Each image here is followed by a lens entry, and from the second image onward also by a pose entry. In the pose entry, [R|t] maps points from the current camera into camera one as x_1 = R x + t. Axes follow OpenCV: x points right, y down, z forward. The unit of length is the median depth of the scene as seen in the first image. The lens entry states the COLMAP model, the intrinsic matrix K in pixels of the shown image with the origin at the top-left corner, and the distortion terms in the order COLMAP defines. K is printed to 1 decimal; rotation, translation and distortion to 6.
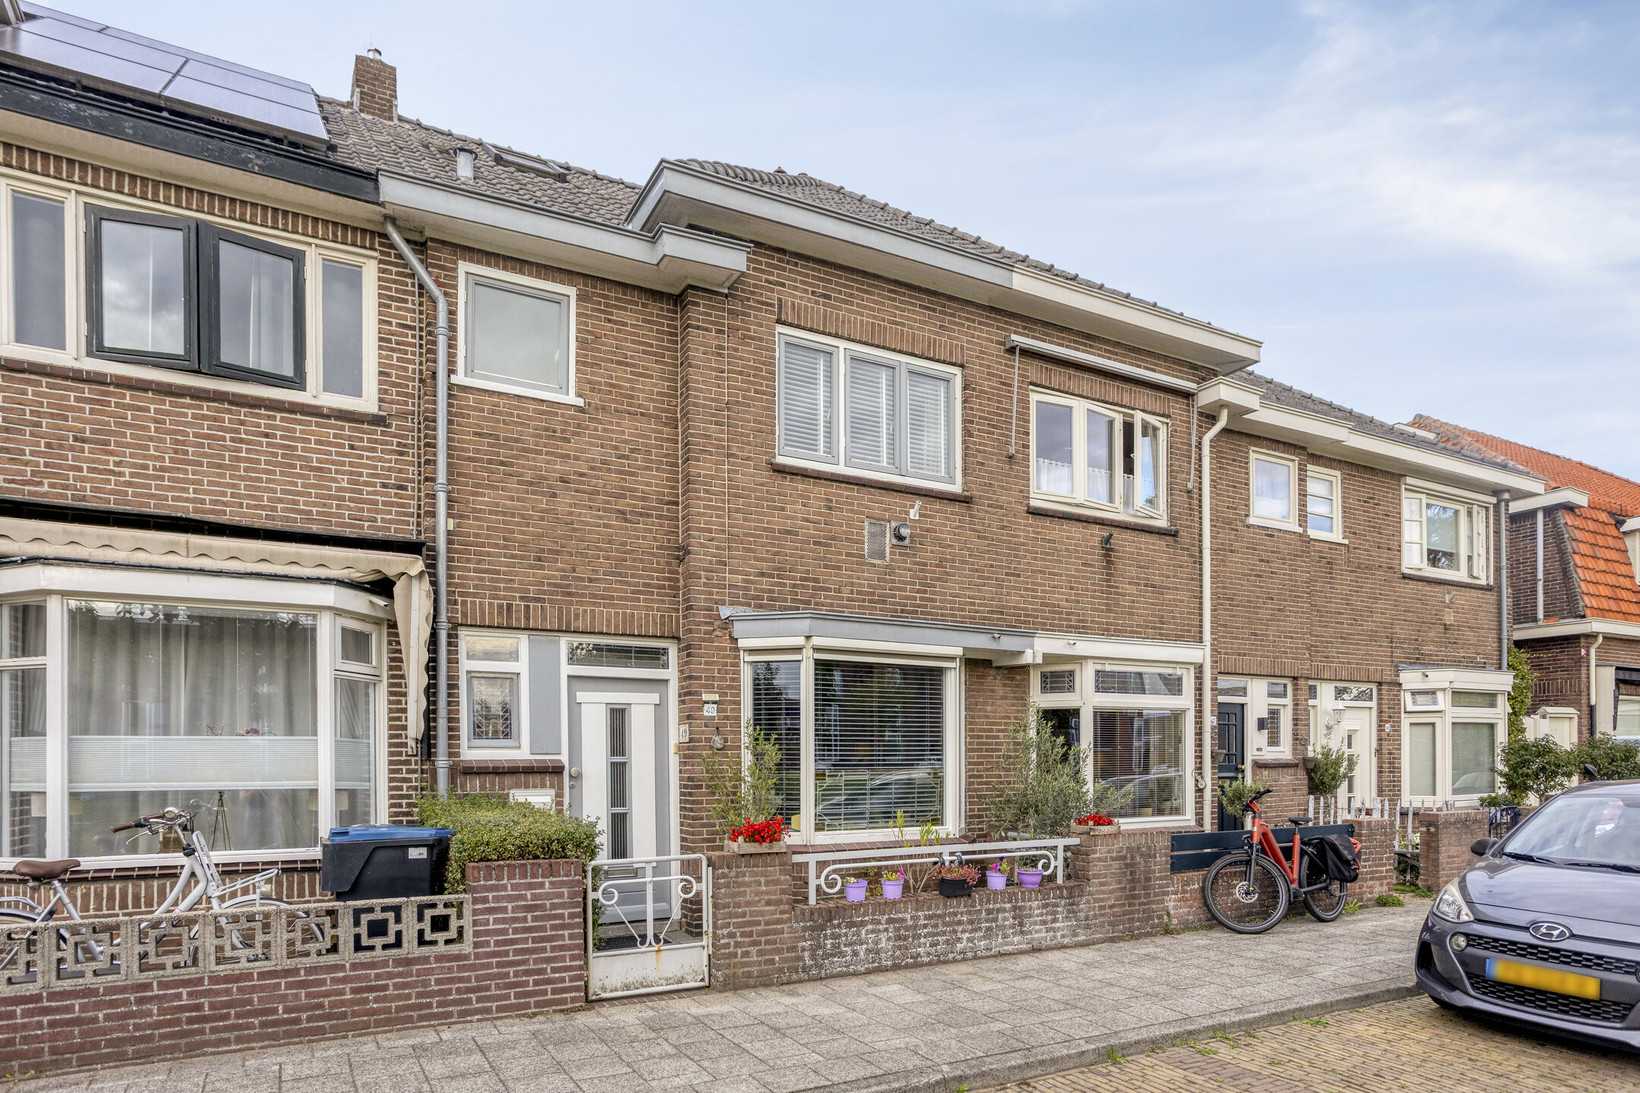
lens RADIAL K [[955.8, 0, 821.8], [0, 955.8, 550.0], [0, 0, 1]] dist [-0.037467, 0.034757]
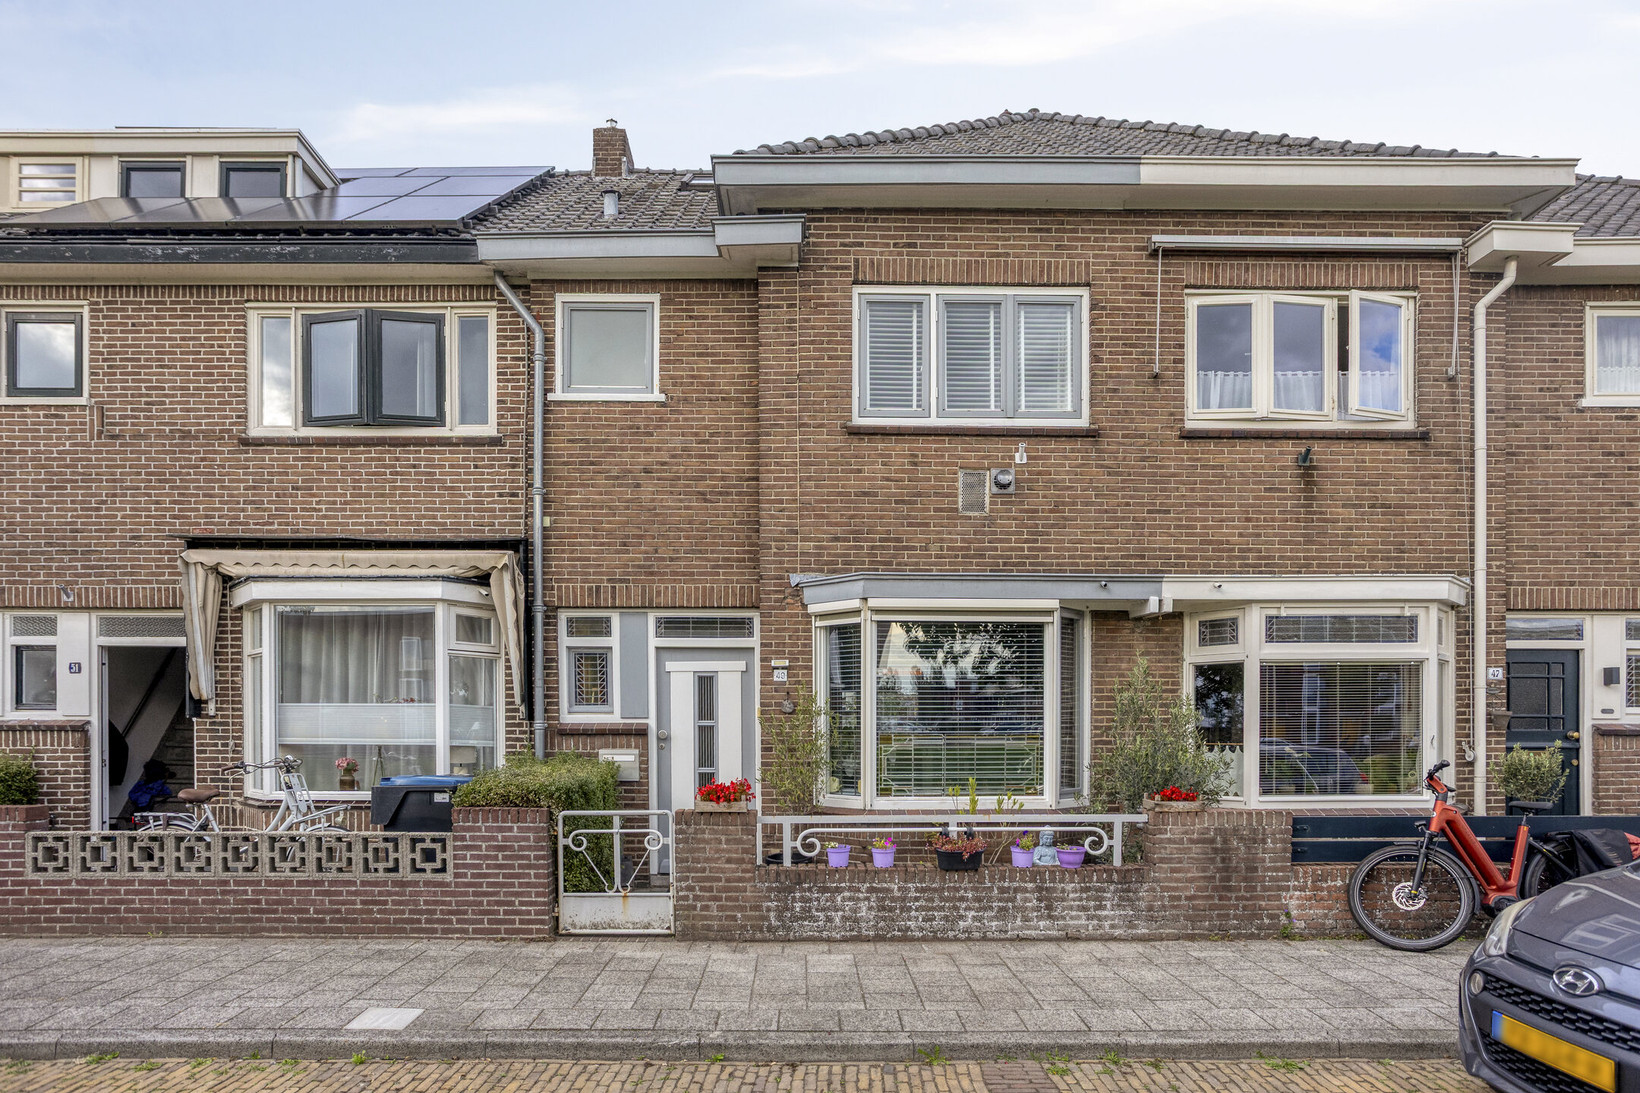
lens RADIAL K [[948.4, 0, 813.8], [0, 948.4, 535.0], [0, 0, 1]] dist [-0.049160, 0.045827]
pose [[0.879157, -0.092301, -0.467509, 0.425270], [0.098980, 0.995036, -0.010319, 0.032748], [0.466140, -0.037201, 0.883928, 0.125164]]
